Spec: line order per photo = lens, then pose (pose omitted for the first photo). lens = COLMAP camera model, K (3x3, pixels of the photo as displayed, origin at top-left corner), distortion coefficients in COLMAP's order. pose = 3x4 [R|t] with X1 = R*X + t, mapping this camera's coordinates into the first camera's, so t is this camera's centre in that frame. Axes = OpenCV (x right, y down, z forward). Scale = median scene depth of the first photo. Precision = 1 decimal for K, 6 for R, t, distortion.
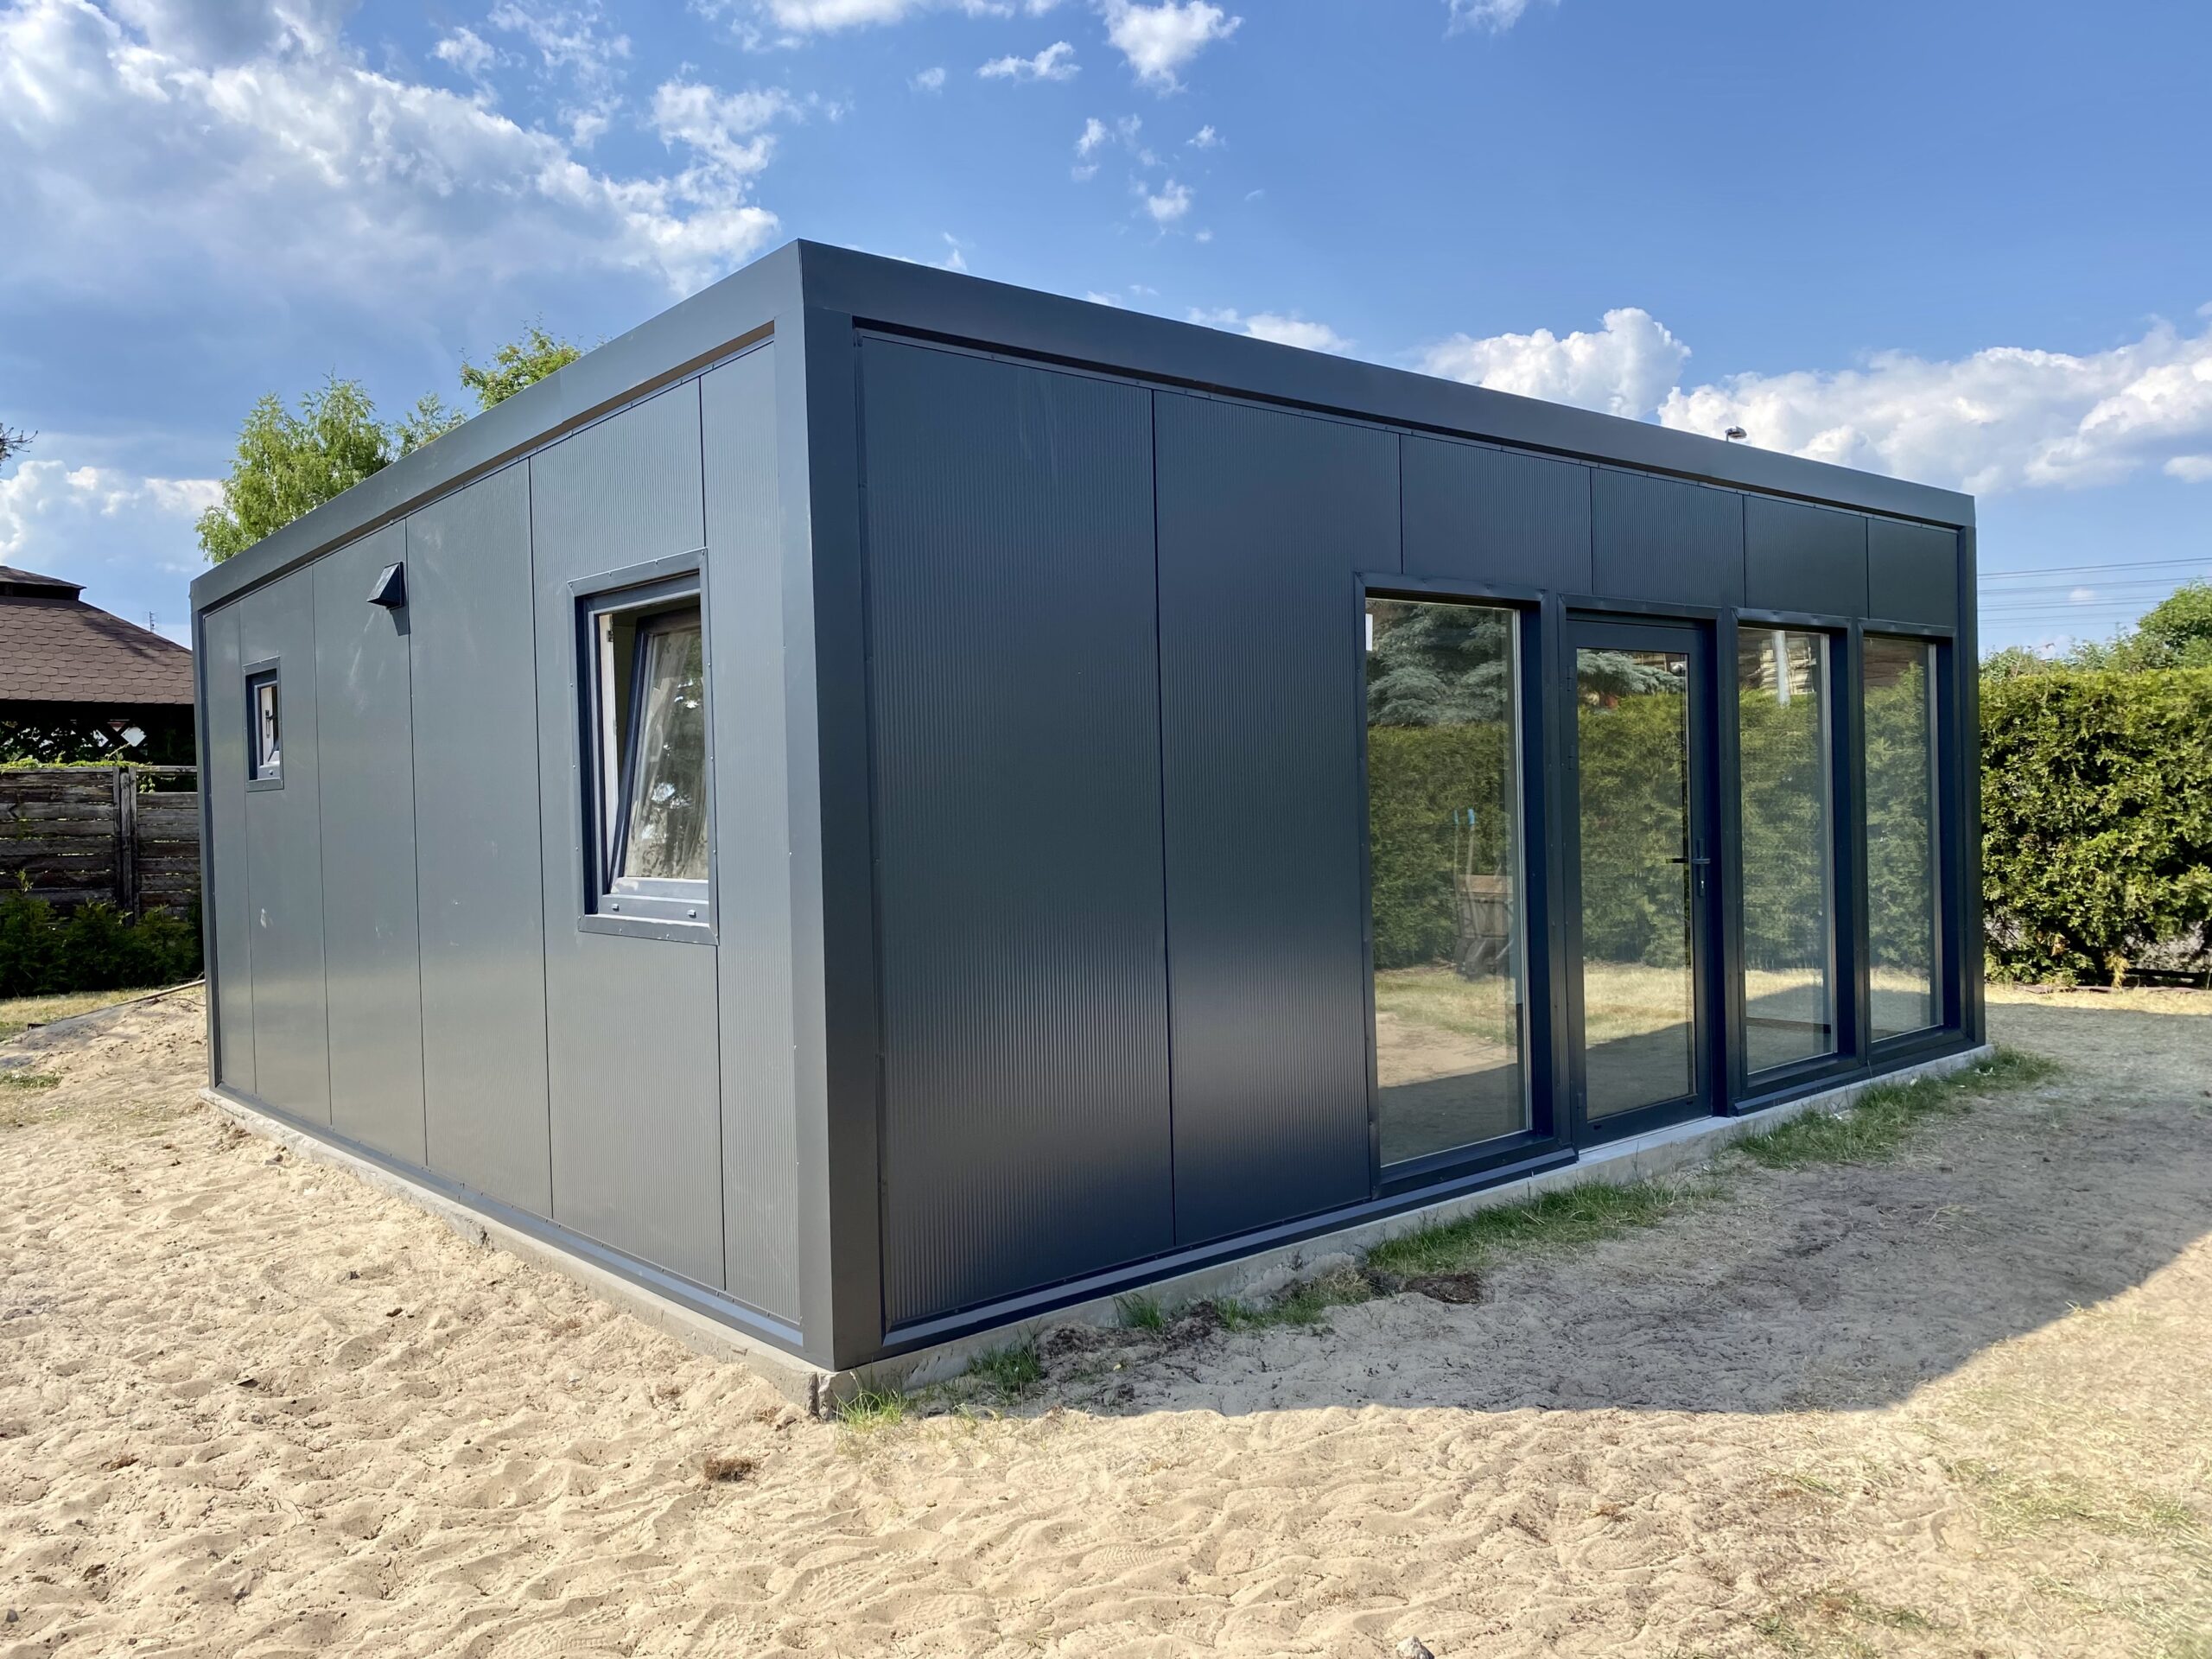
lens RADIAL K [[1677.7, 0, 1099.2], [0, 1677.7, 800.1], [0, 0, 1]] dist [0.003480, 0.000964]
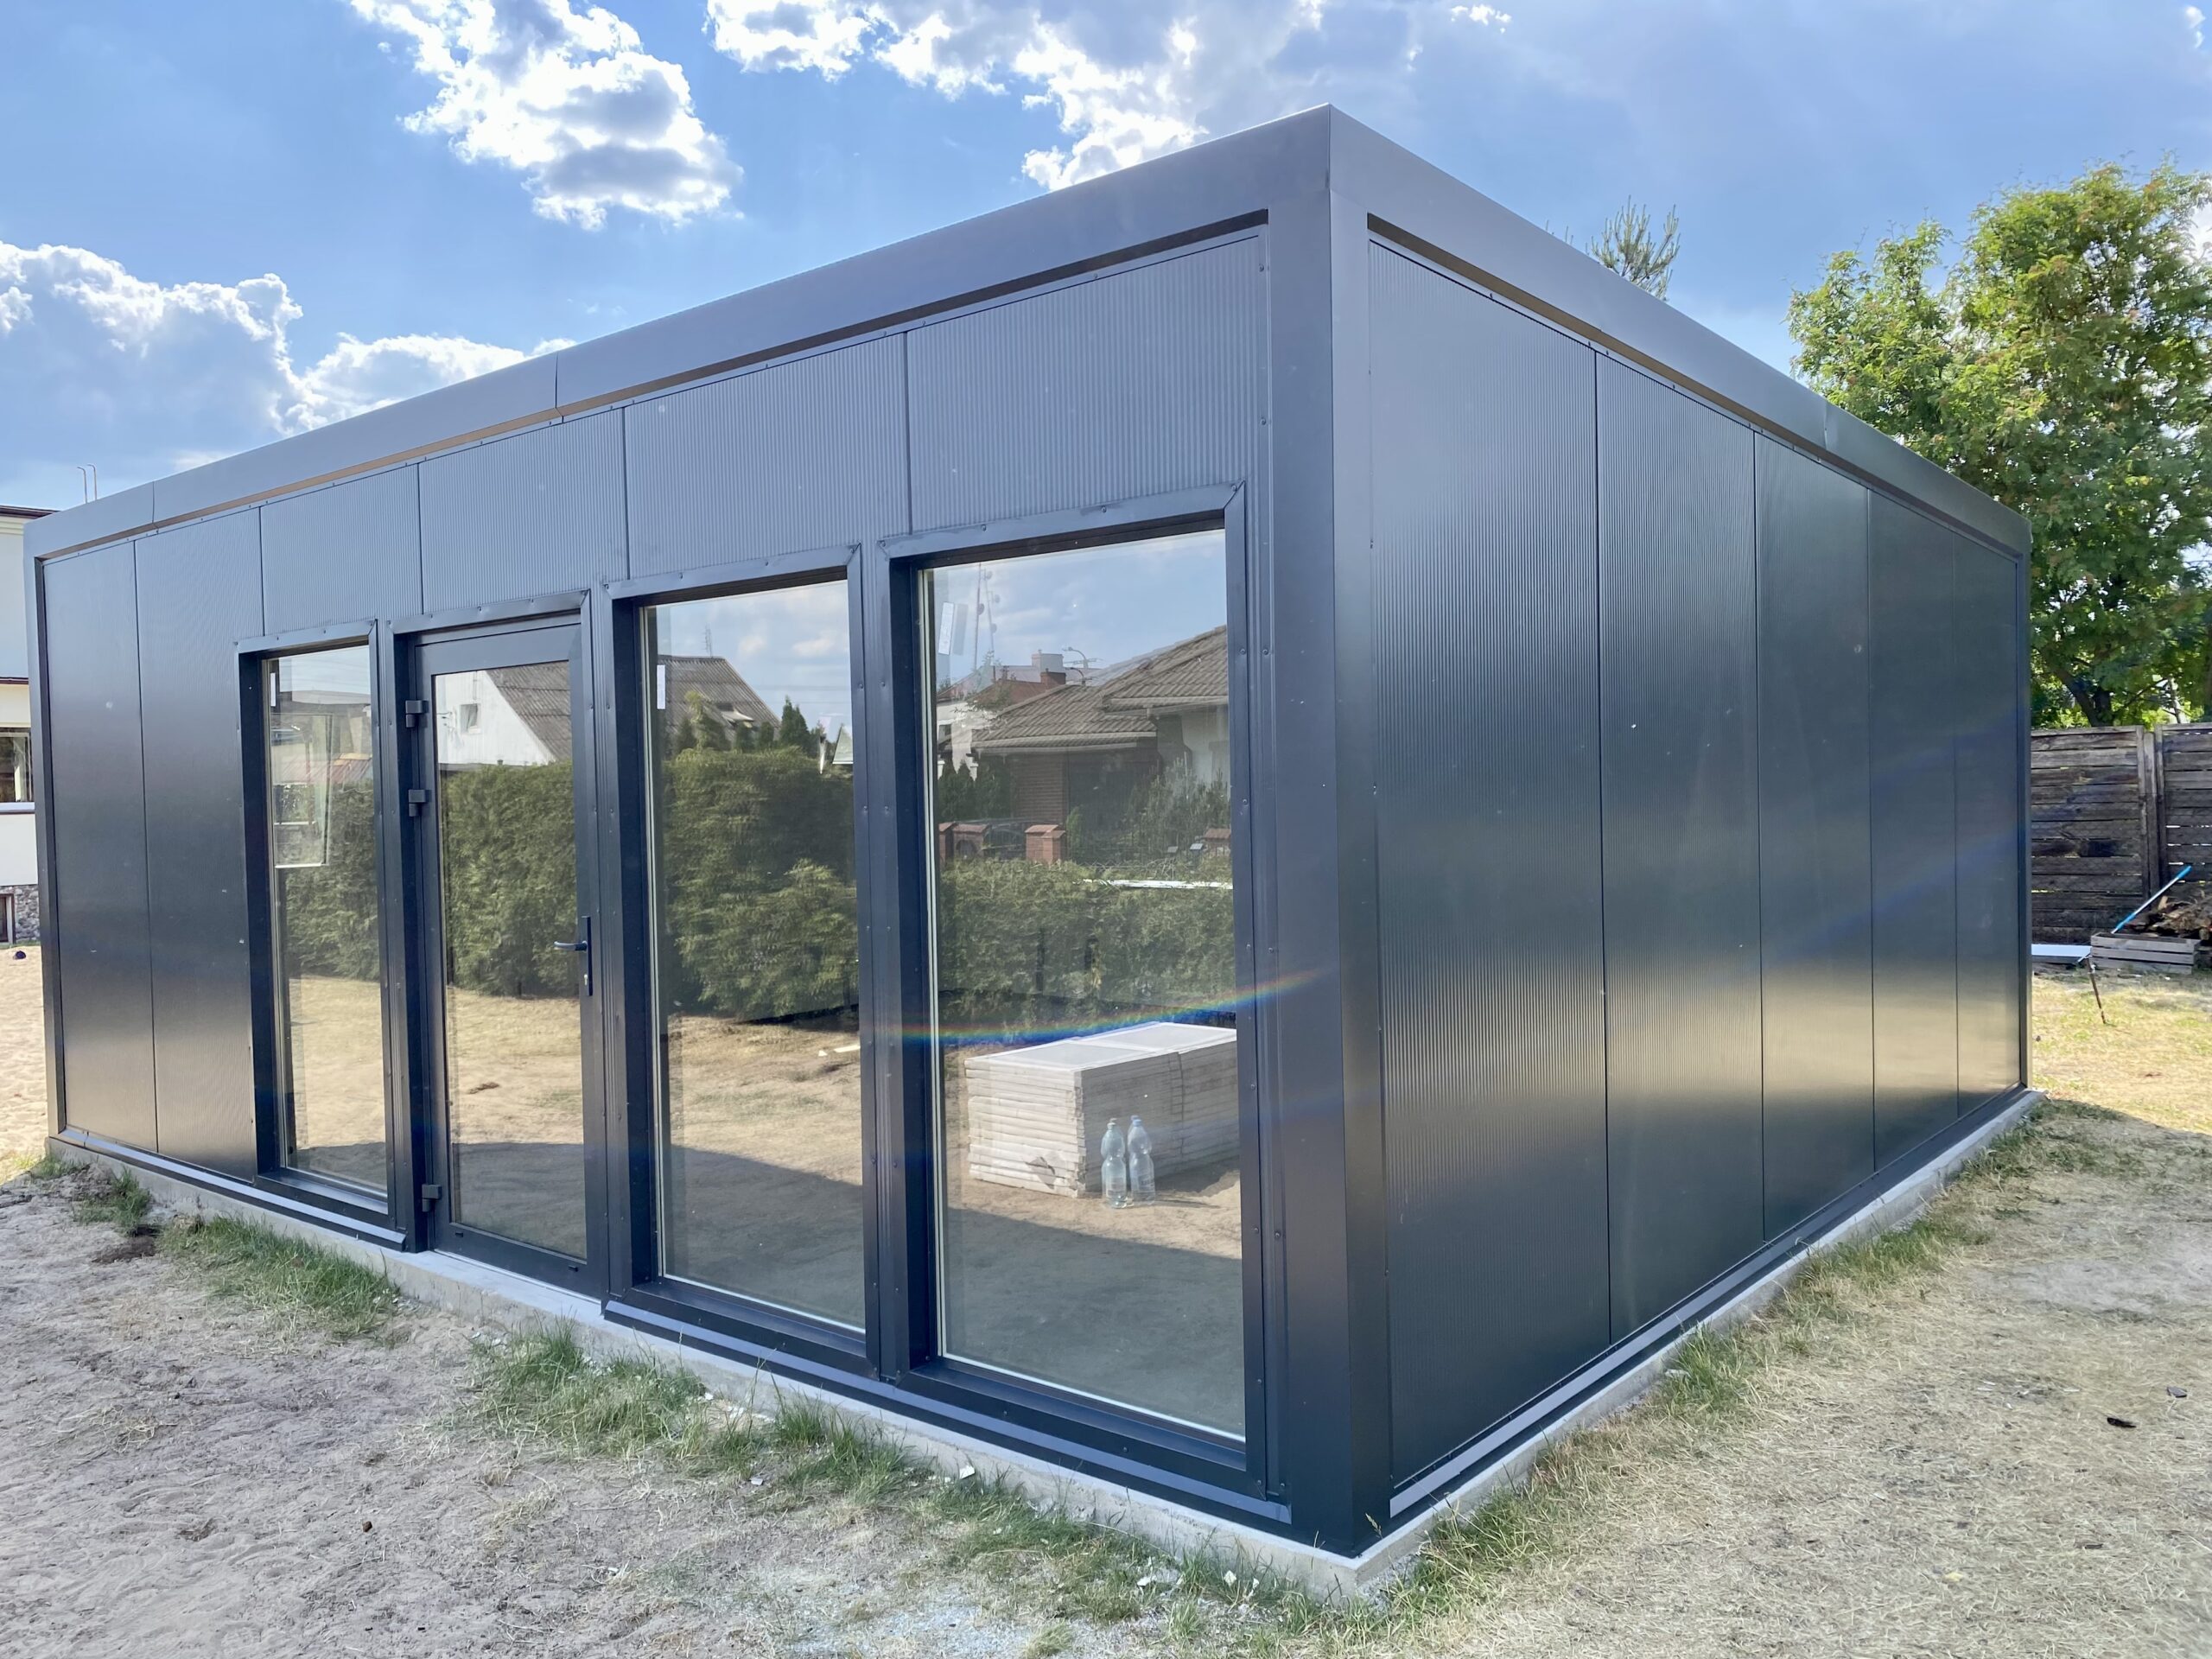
lens RADIAL K [[1703.1, 0, 1114.9], [0, 1703.1, 880.1], [0, 0, 1]] dist [0.009415, 0.008233]
pose [[0.158747, 0.075668, -0.984415, 0.736339], [0.006924, 0.996949, 0.077748, -0.031835], [0.987295, -0.019158, 0.157739, 0.737221]]
